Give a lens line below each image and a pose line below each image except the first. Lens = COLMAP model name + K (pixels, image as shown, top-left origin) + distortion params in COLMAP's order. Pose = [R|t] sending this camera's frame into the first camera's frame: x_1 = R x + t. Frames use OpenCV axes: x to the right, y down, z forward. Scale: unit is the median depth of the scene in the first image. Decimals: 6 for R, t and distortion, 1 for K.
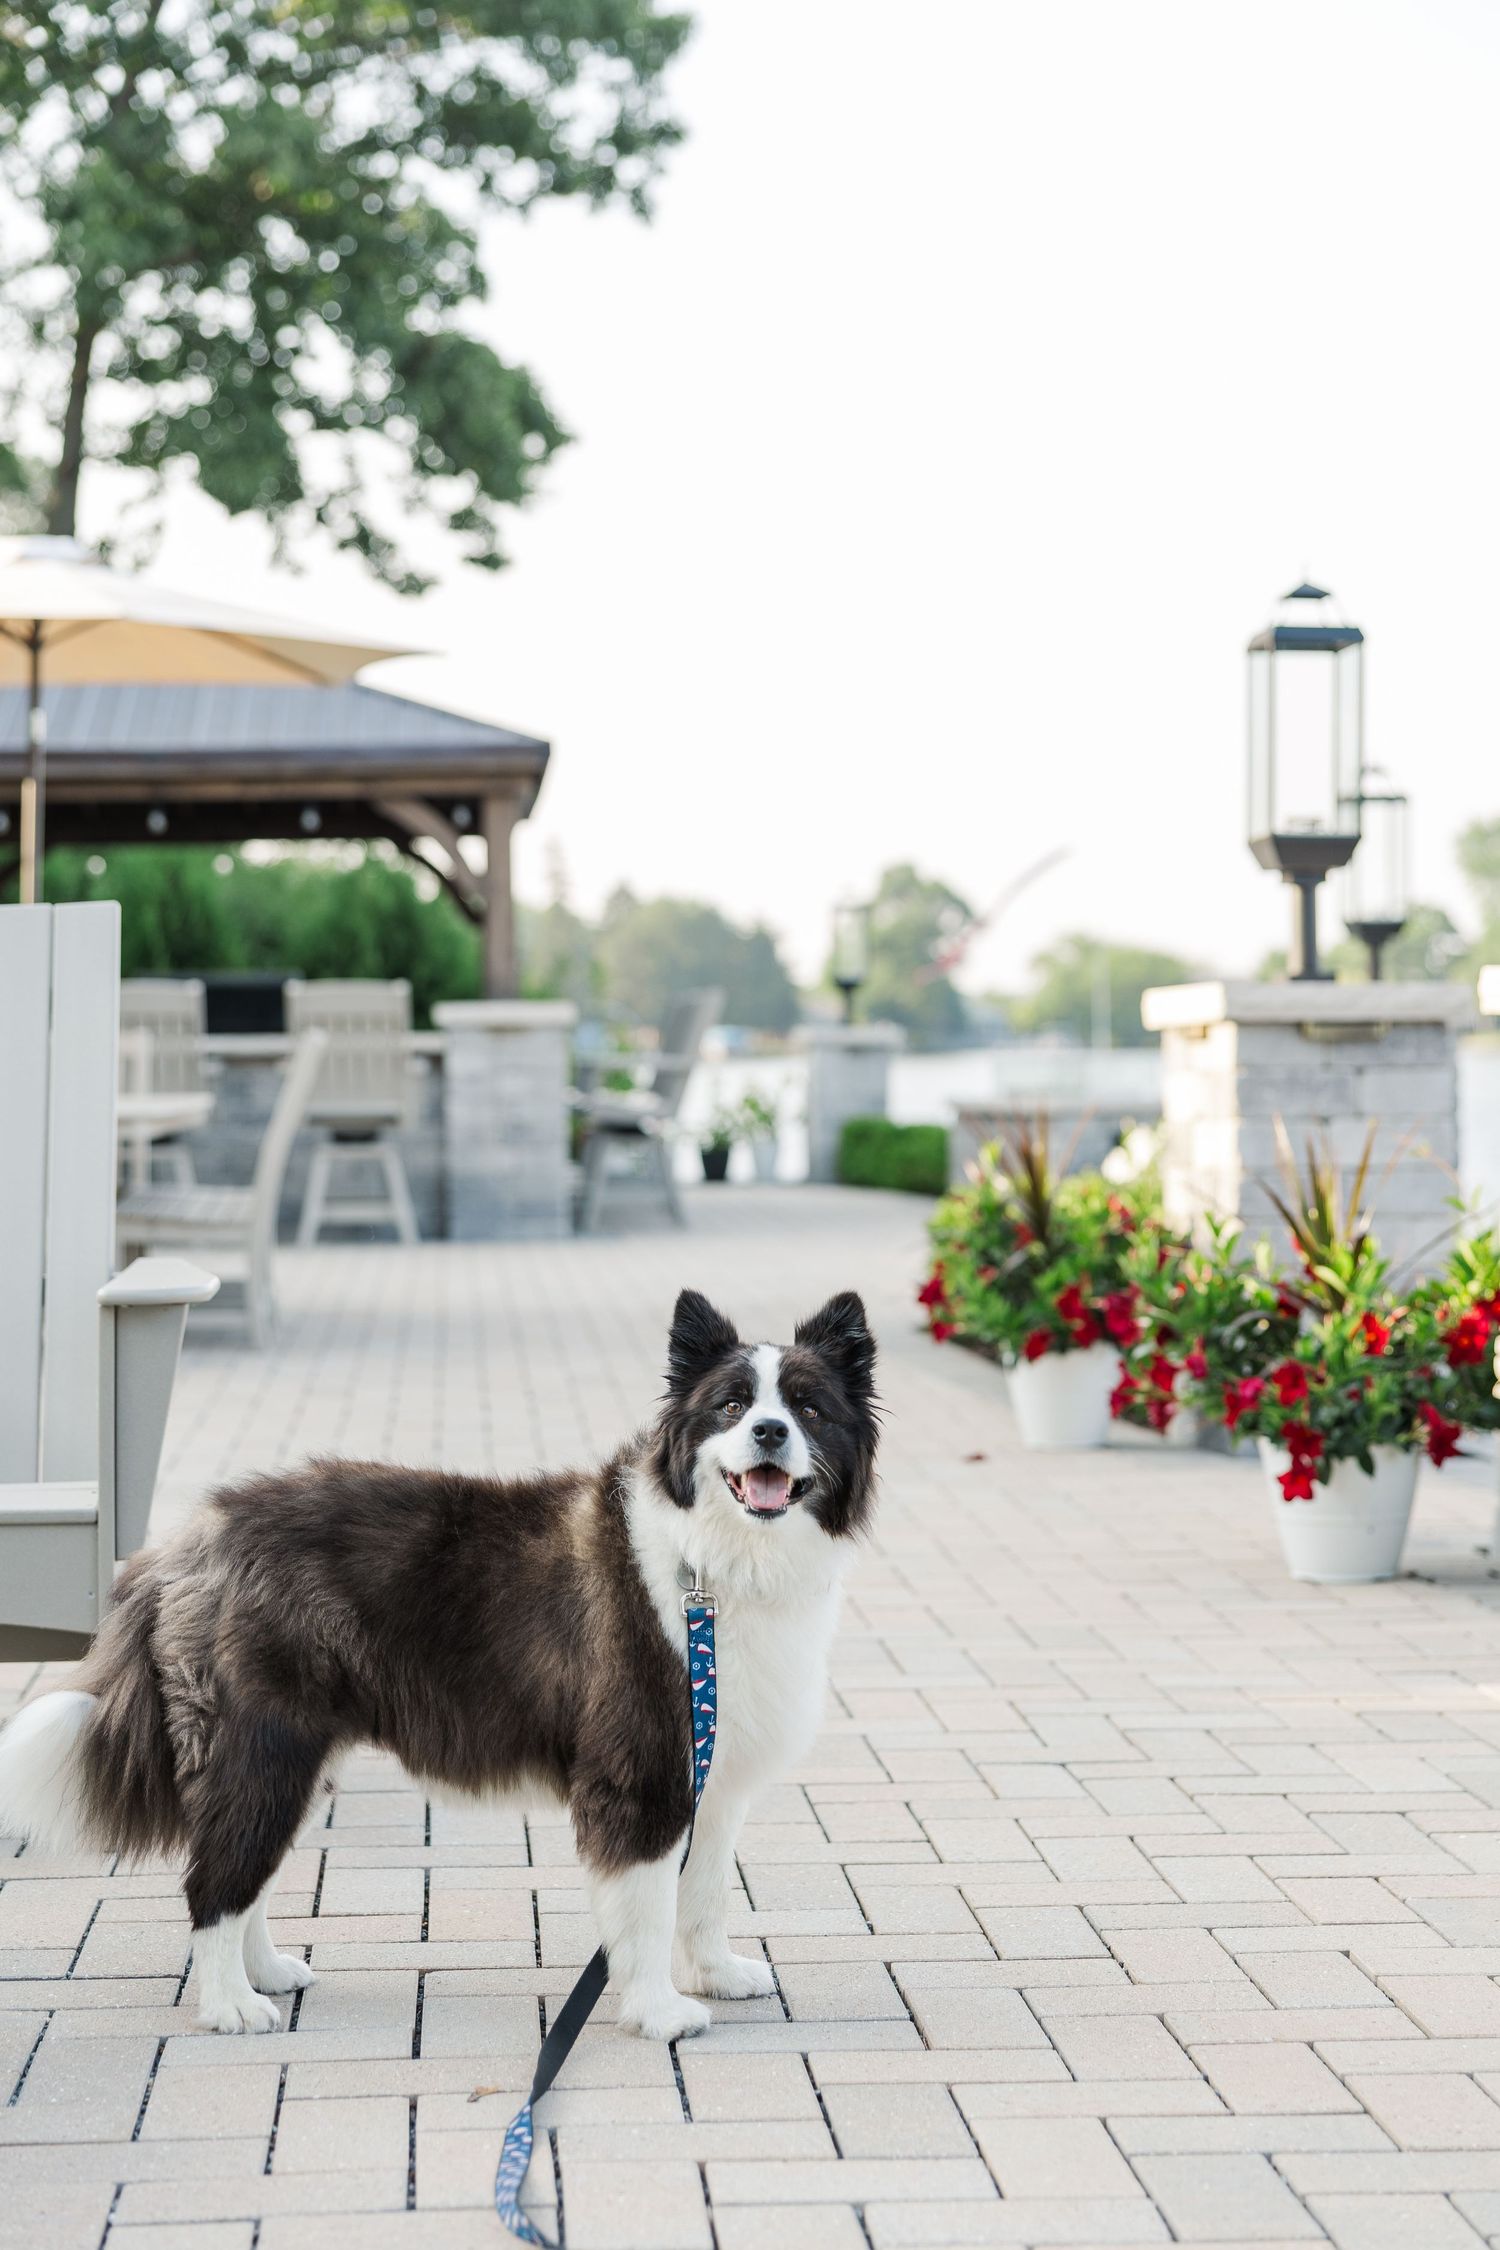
lens RADIAL K [[3634.3, 0, 750.0], [0, 3634.3, 1125.0], [0, 0, 1]] dist [-0.017488, -0.074270]
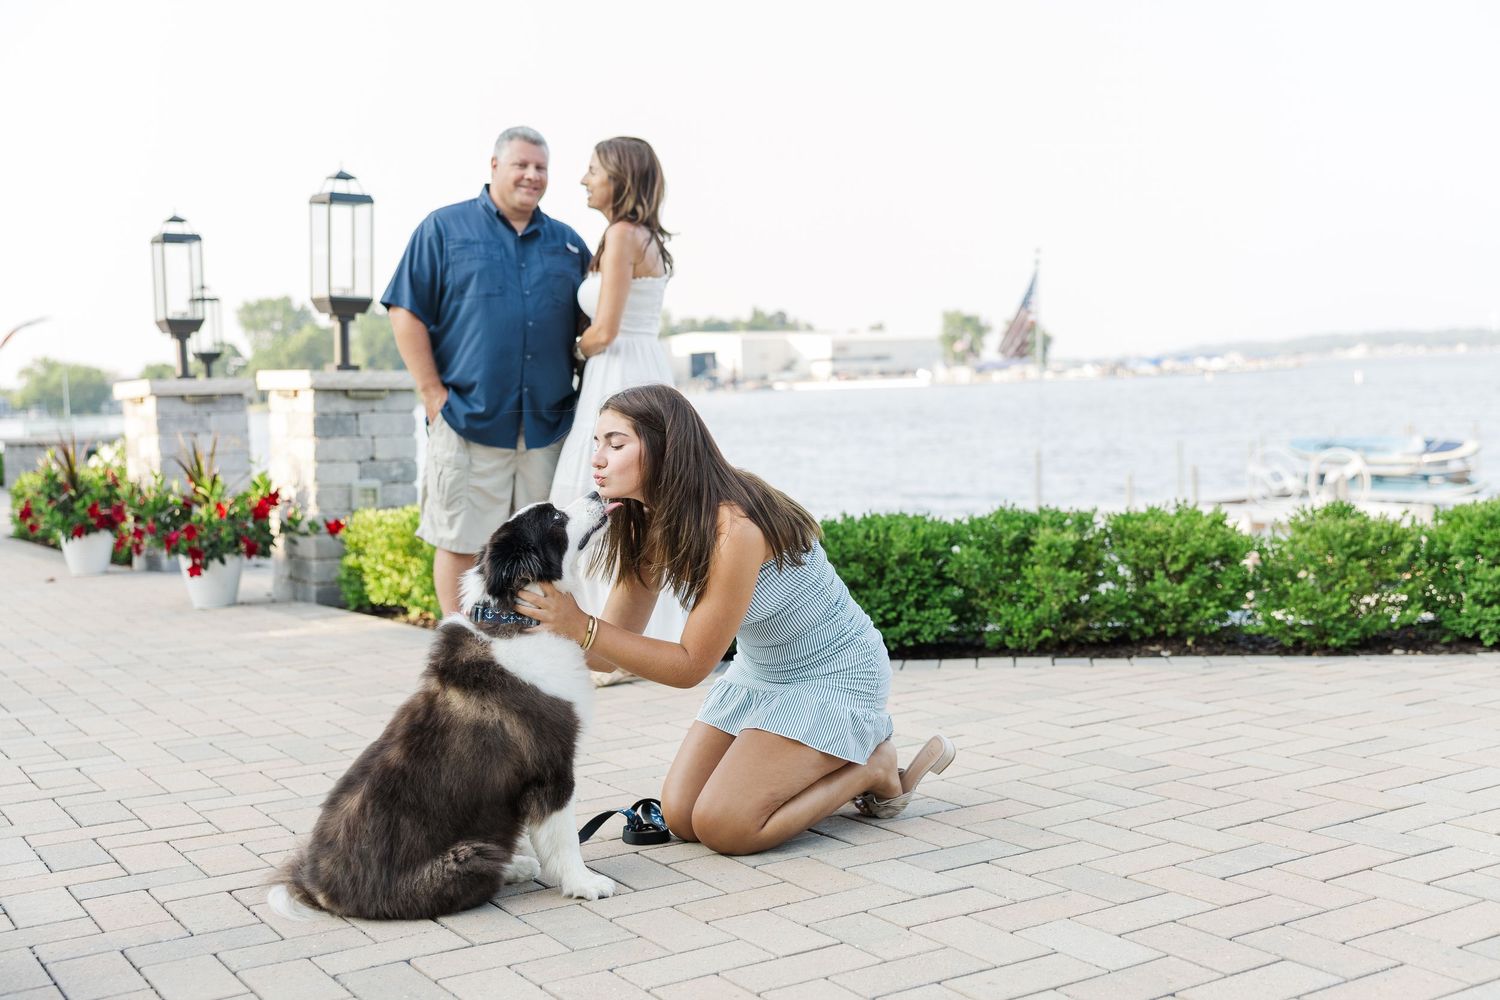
lens RADIAL K [[1685.1, 0, 750.0], [0, 1685.1, 500.0], [0, 0, 1]] dist [0.008576, 0.030775]
pose [[0.885550, -0.053355, 0.461469, -0.041790], [0.037938, 0.998370, 0.042628, 0.008828], [-0.462991, -0.020242, 0.886132, -0.204202]]
